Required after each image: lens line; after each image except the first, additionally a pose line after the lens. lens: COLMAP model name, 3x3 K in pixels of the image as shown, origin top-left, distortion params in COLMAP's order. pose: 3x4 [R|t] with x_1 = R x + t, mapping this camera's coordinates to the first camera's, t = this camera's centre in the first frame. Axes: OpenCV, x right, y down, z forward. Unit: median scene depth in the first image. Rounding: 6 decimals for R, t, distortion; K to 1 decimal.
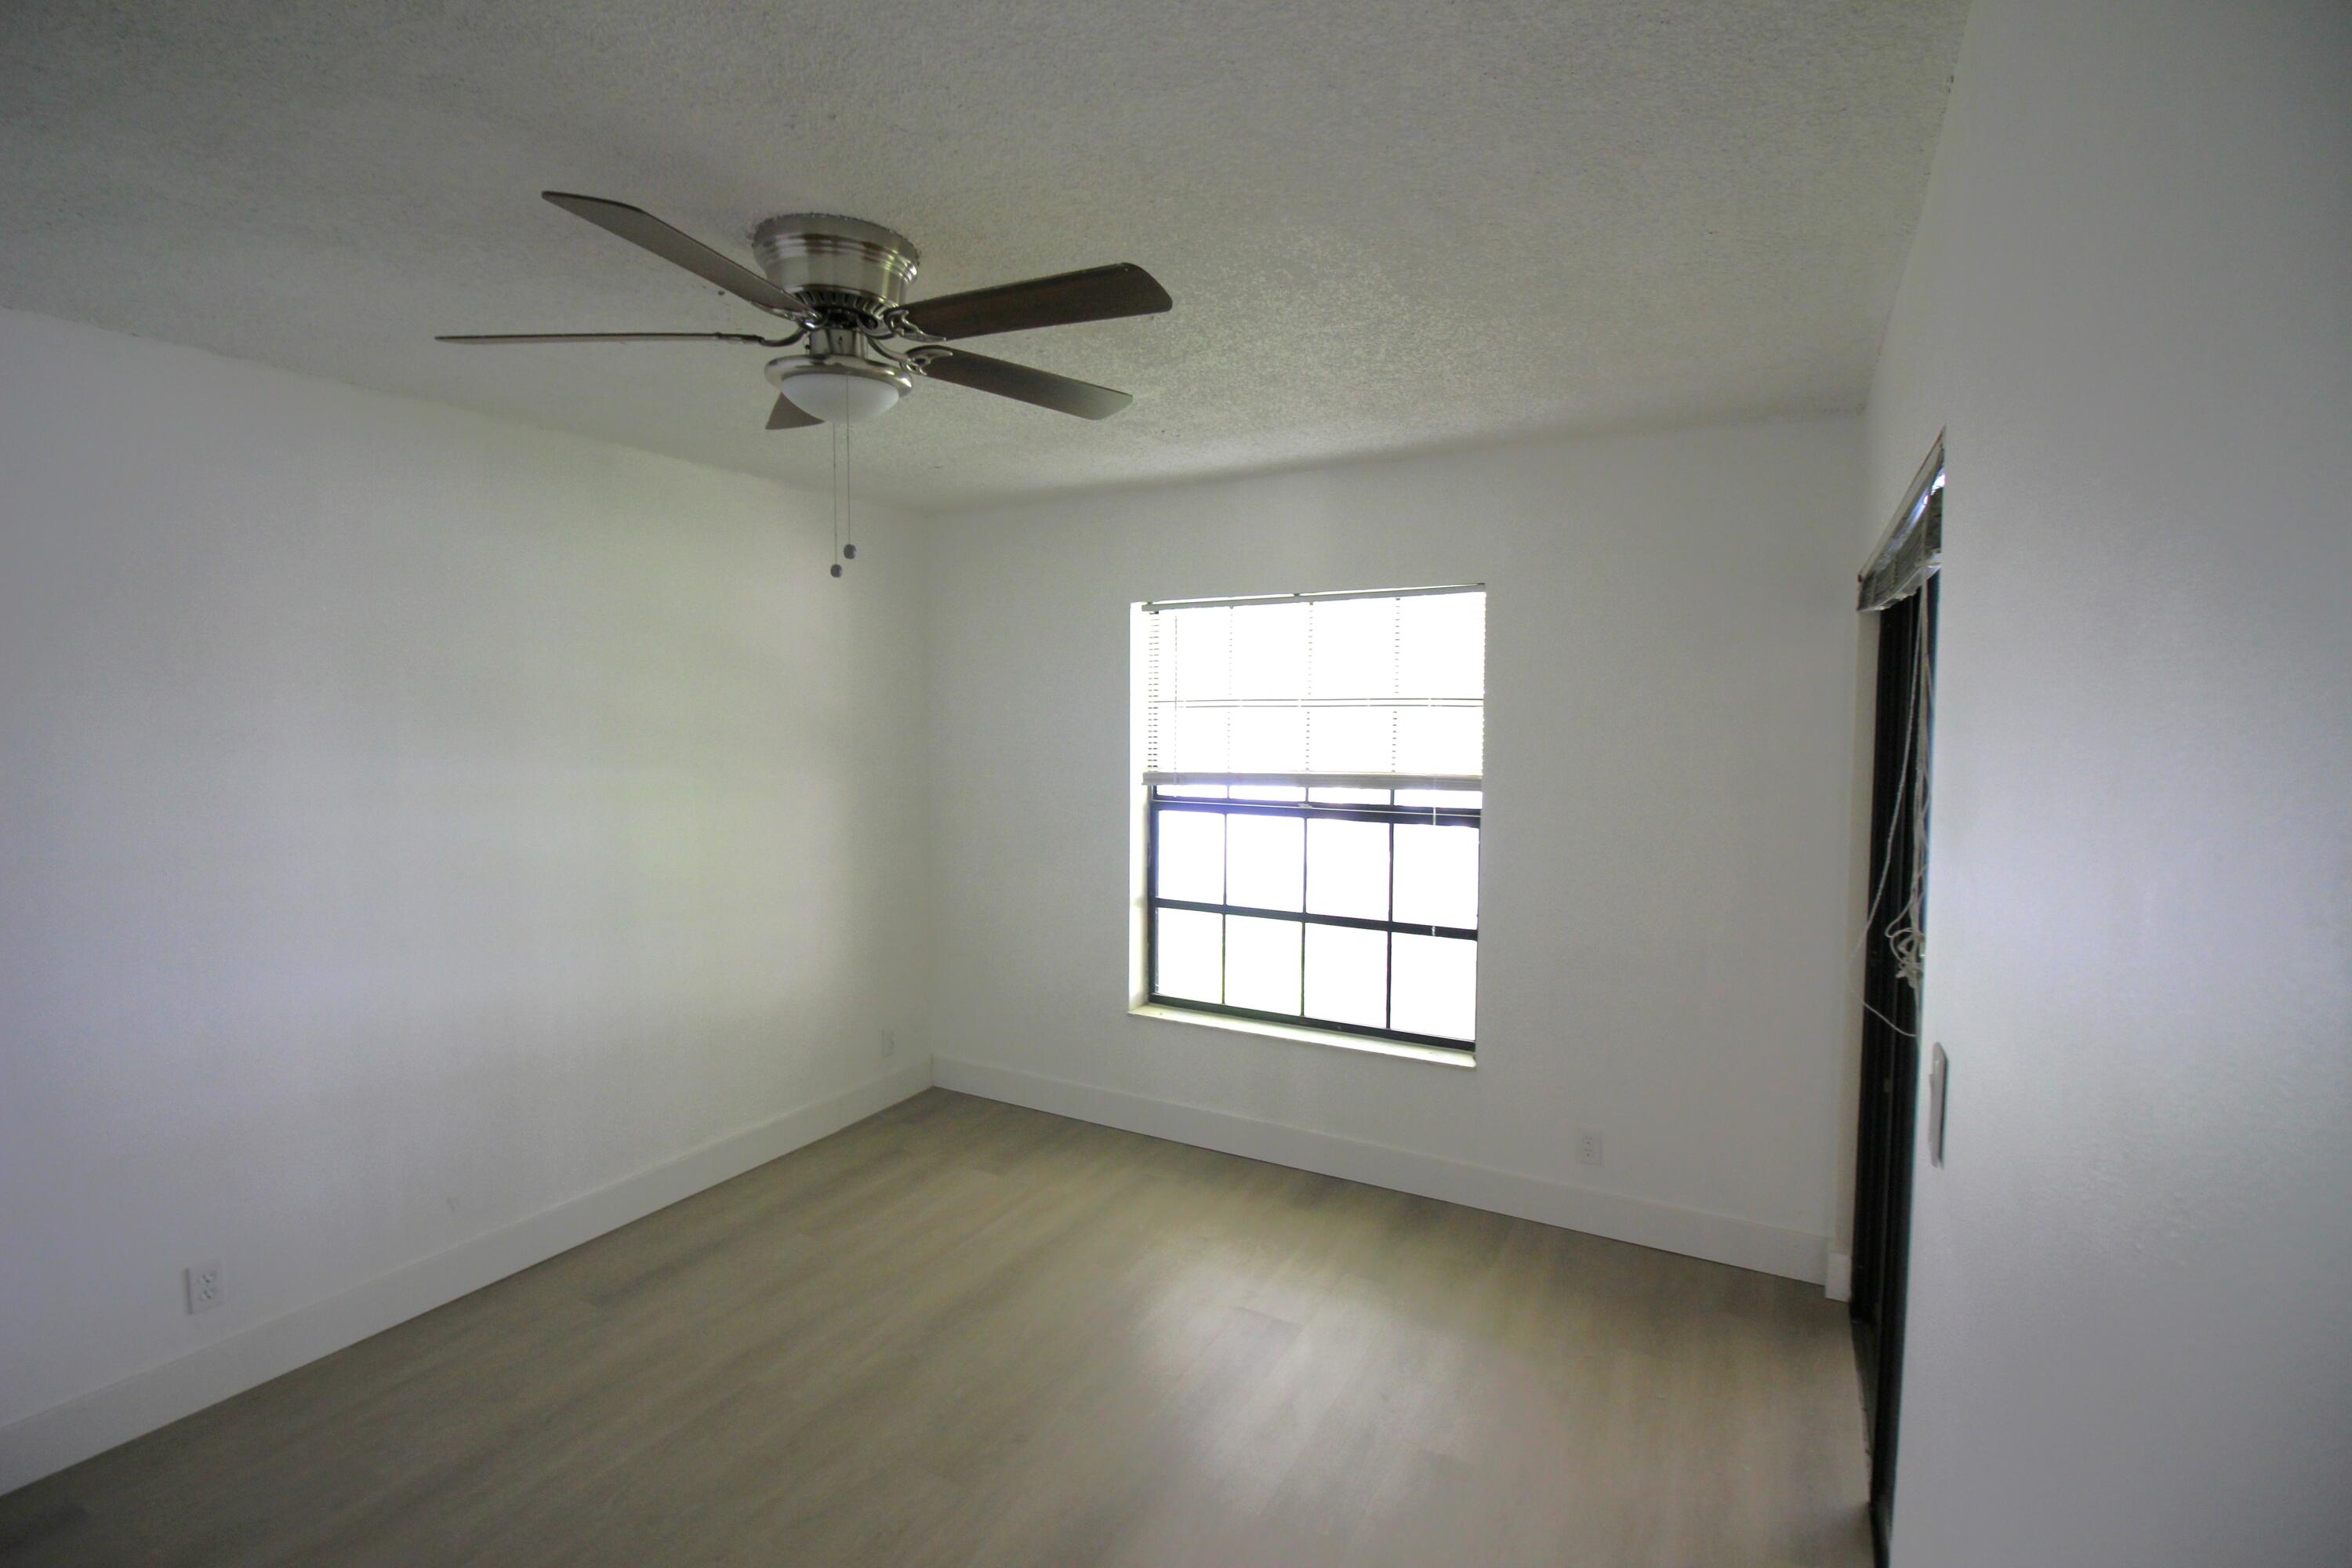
lens RADIAL K [[1091.3, 0, 1180.8], [0, 1091.3, 768.4], [0, 0, 1]] dist [-0.015766, -0.001356]
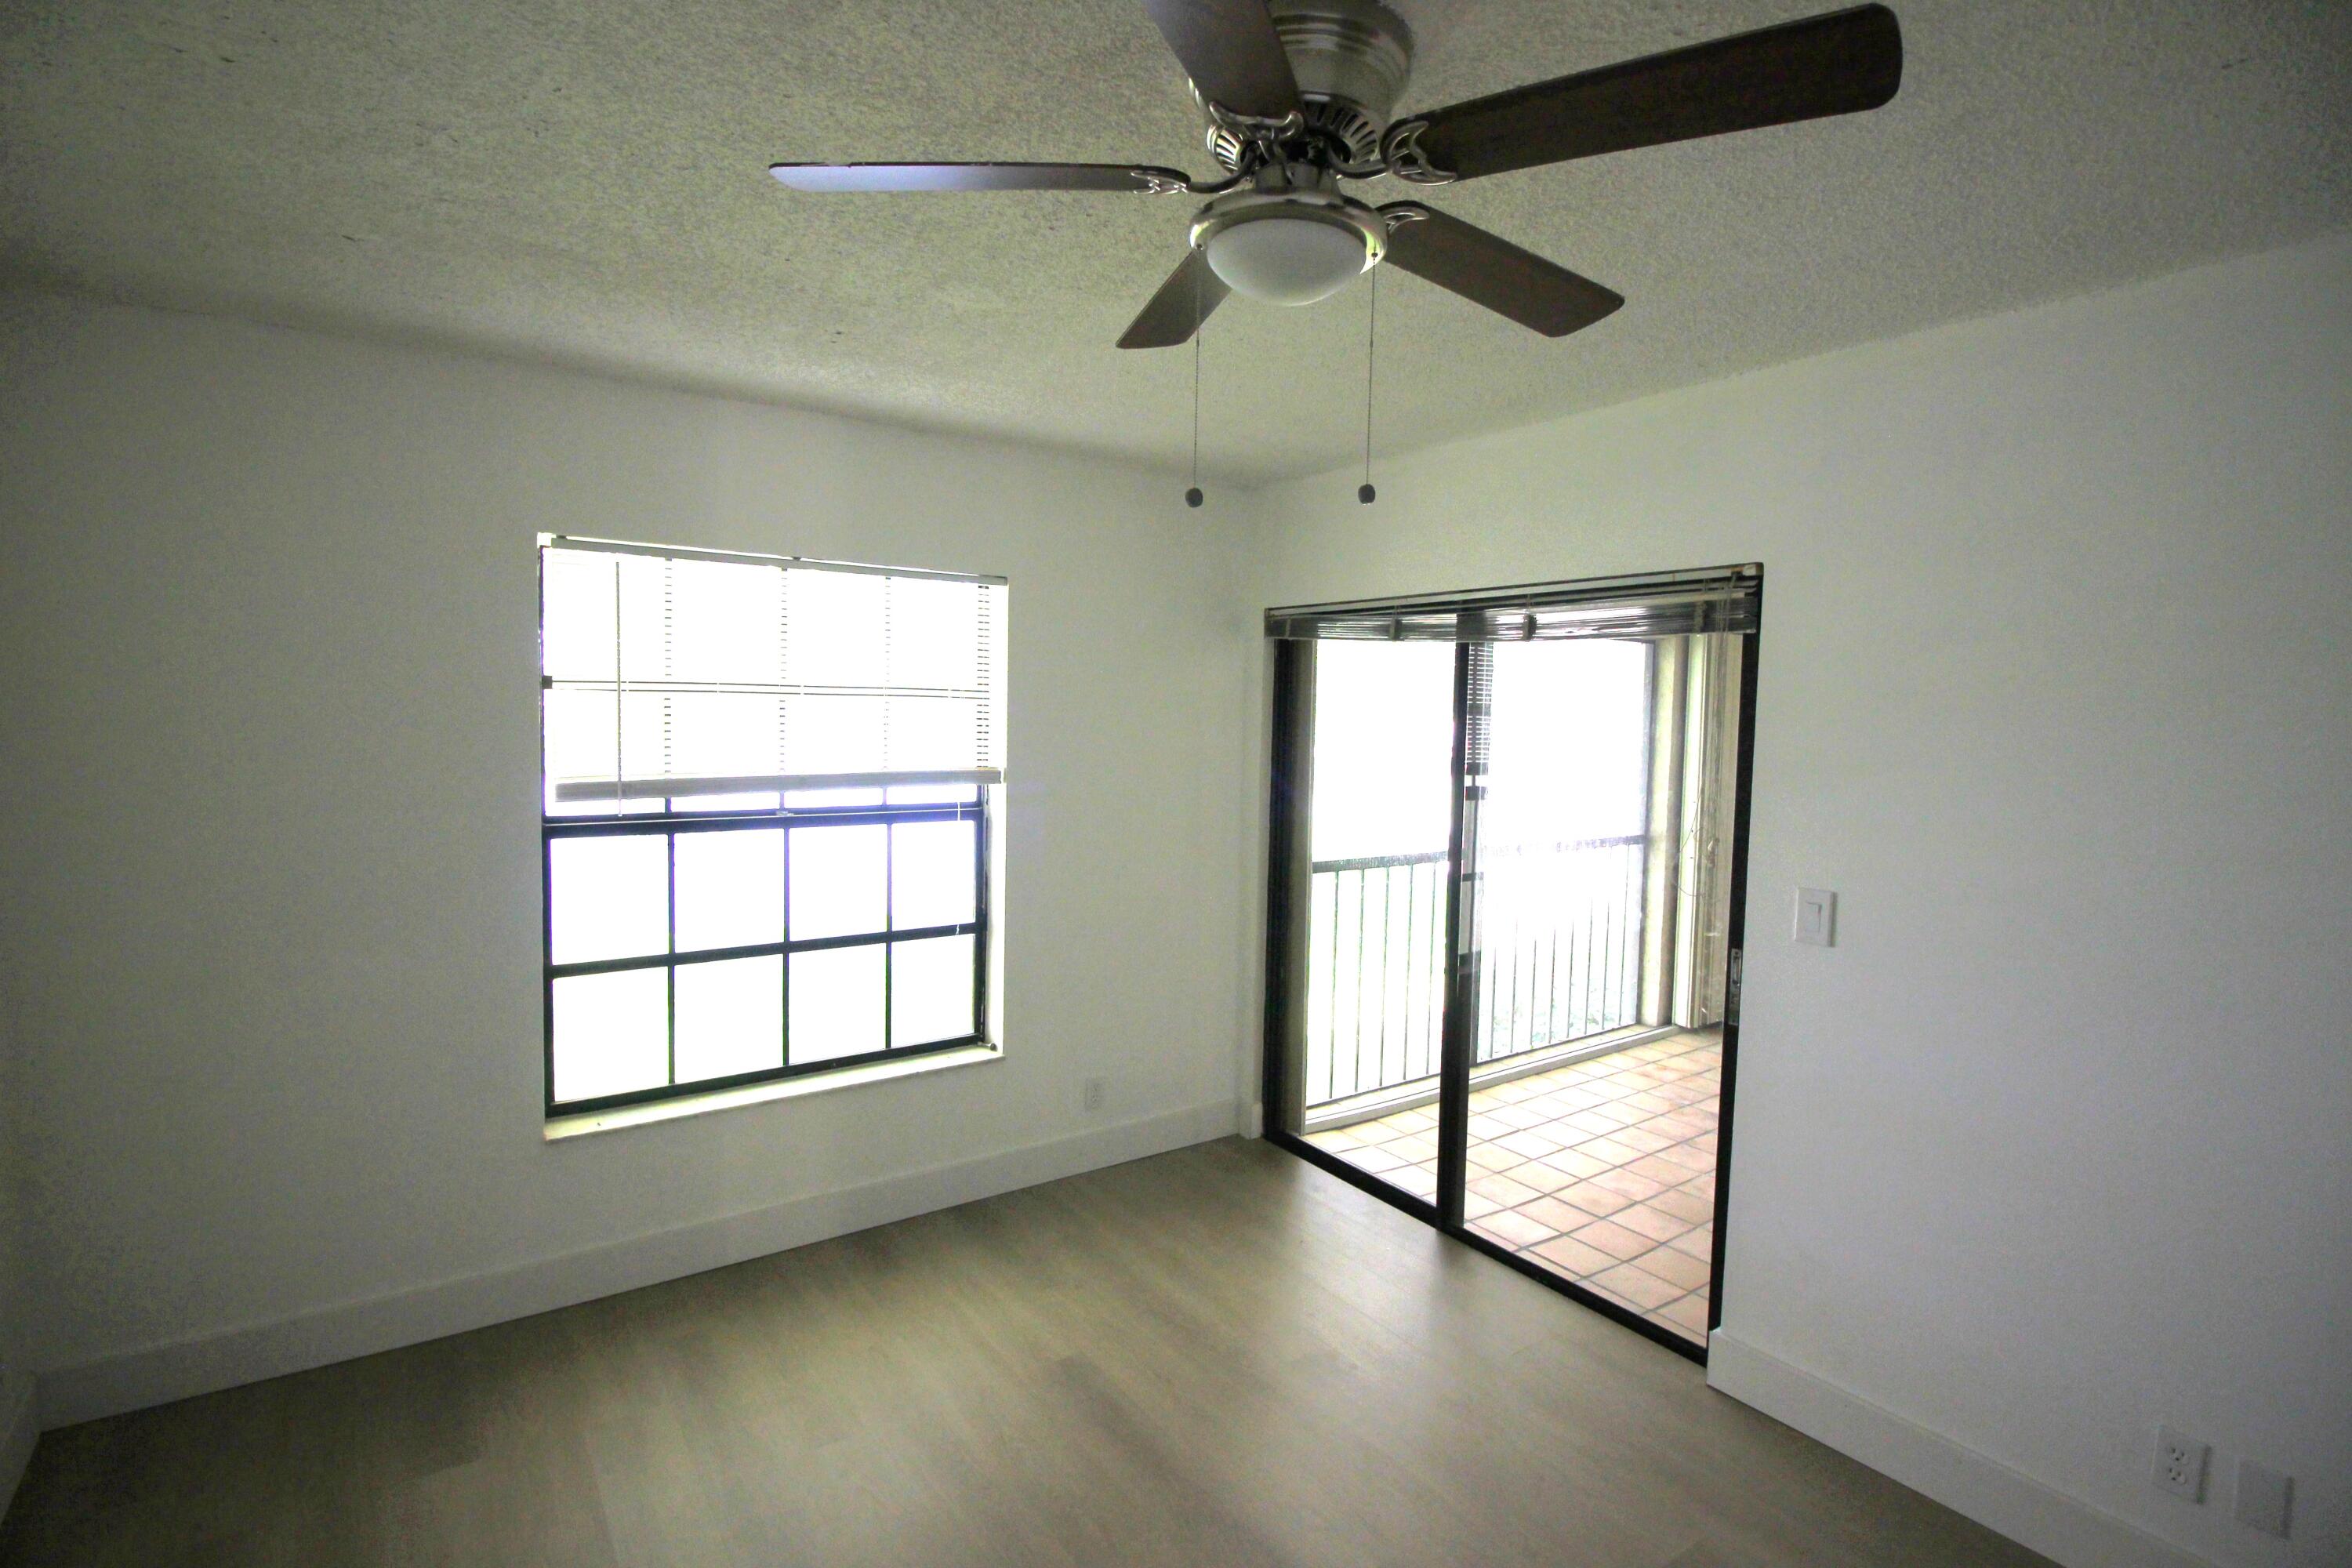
lens RADIAL K [[1099.4, 0, 1172.3], [0, 1099.4, 792.9], [0, 0, 1]] dist [0.018139, -0.000392]
pose [[0.444324, -0.056588, 0.894077, -0.526532], [0.031061, 0.998376, 0.047753, -0.012989], [-0.895327, 0.006553, 0.445360, 0.375162]]
